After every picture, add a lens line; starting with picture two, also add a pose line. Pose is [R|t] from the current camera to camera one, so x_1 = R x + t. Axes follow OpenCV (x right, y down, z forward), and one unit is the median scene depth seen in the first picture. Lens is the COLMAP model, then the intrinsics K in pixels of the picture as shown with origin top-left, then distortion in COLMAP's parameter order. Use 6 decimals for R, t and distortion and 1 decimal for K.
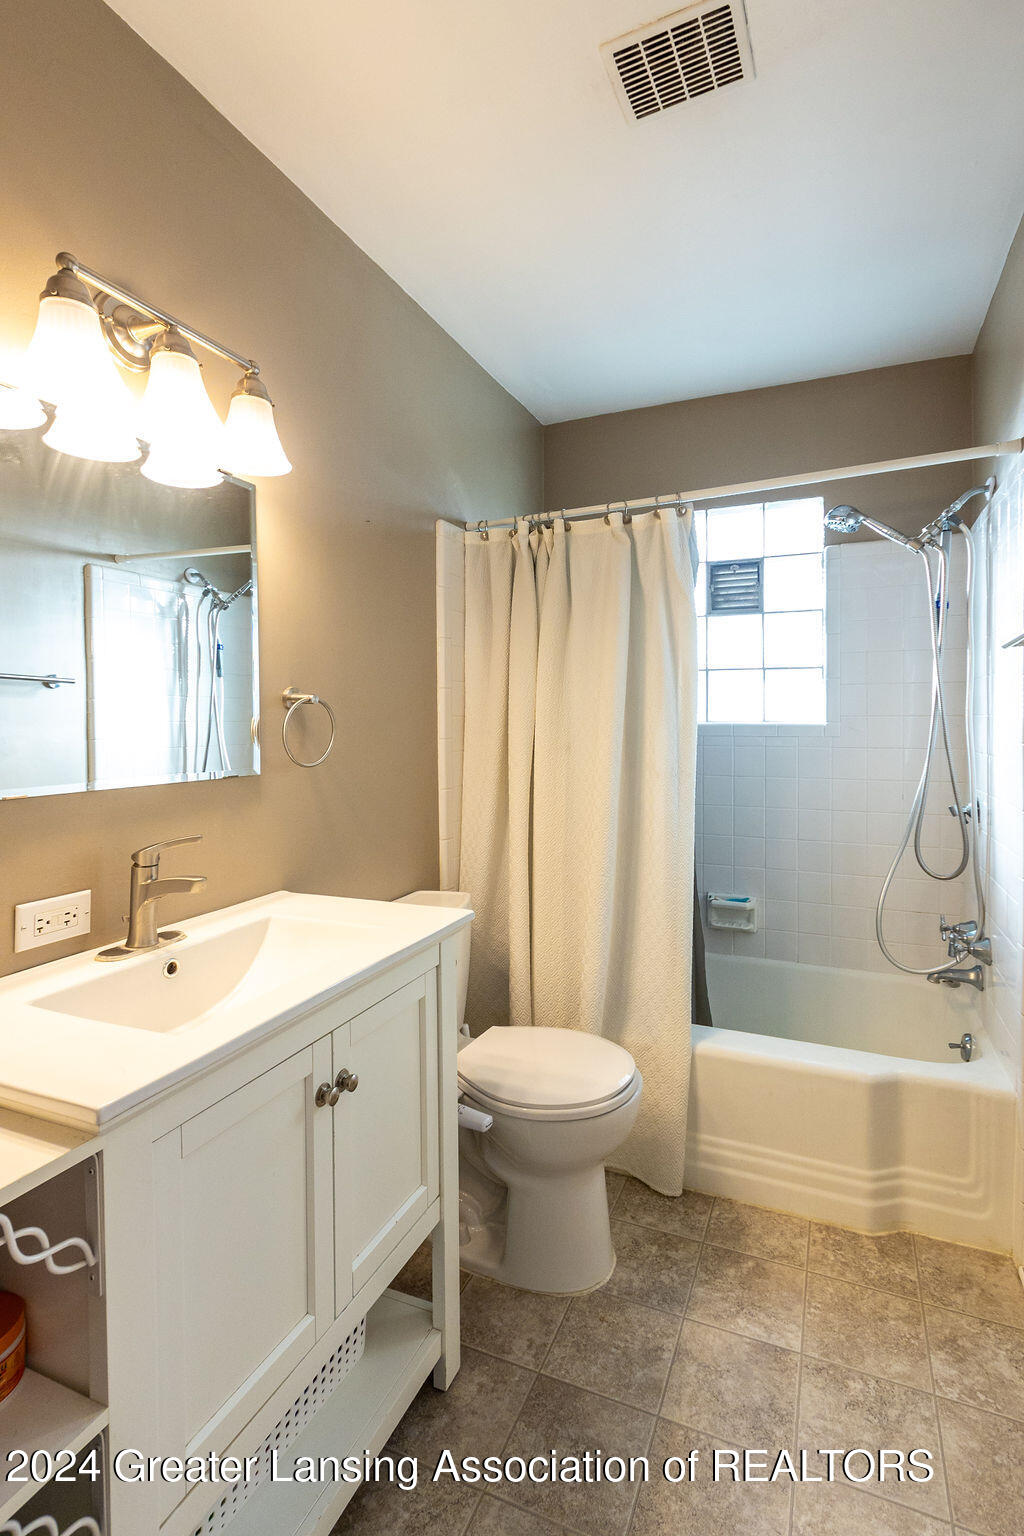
lens RADIAL K [[751.3, 0, 512.0], [0, 751.3, 707.7], [0, 0, 1]] dist [0.009811, 0.000372]
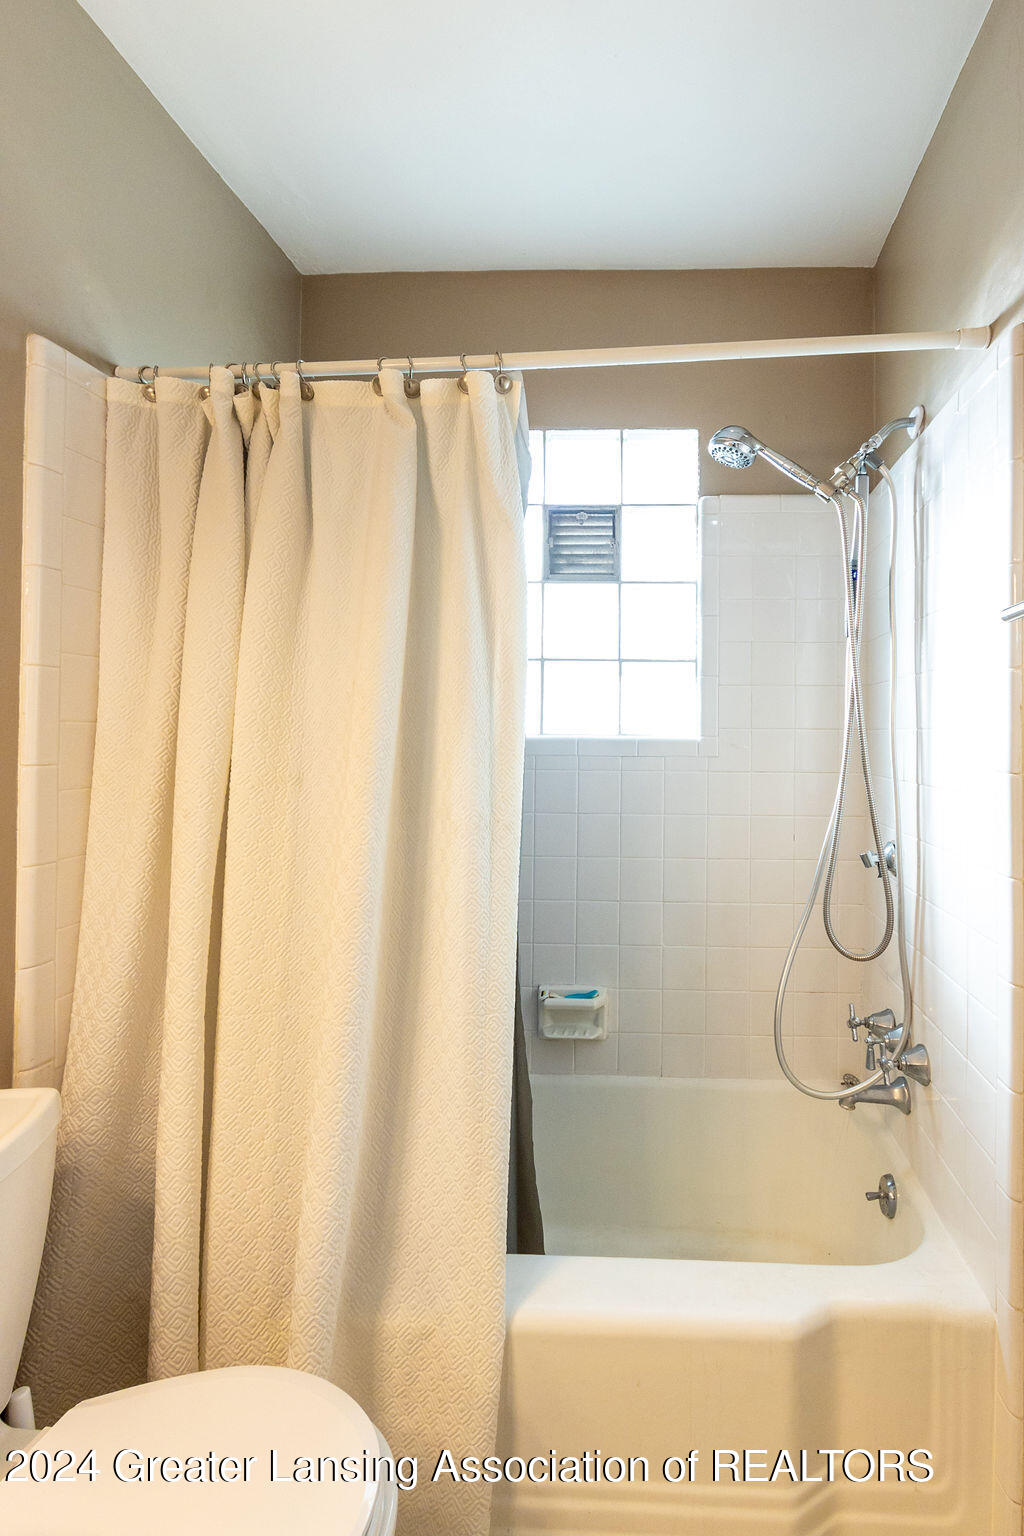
lens RADIAL K [[751.3, 0, 512.0], [0, 751.3, 707.7], [0, 0, 1]] dist [0.009811, 0.000372]
pose [[0.977726, 0.016011, 0.209276, 0.098453], [-0.013155, 0.999800, -0.015033, 0.005210], [-0.209475, 0.011945, 0.977741, 0.369434]]
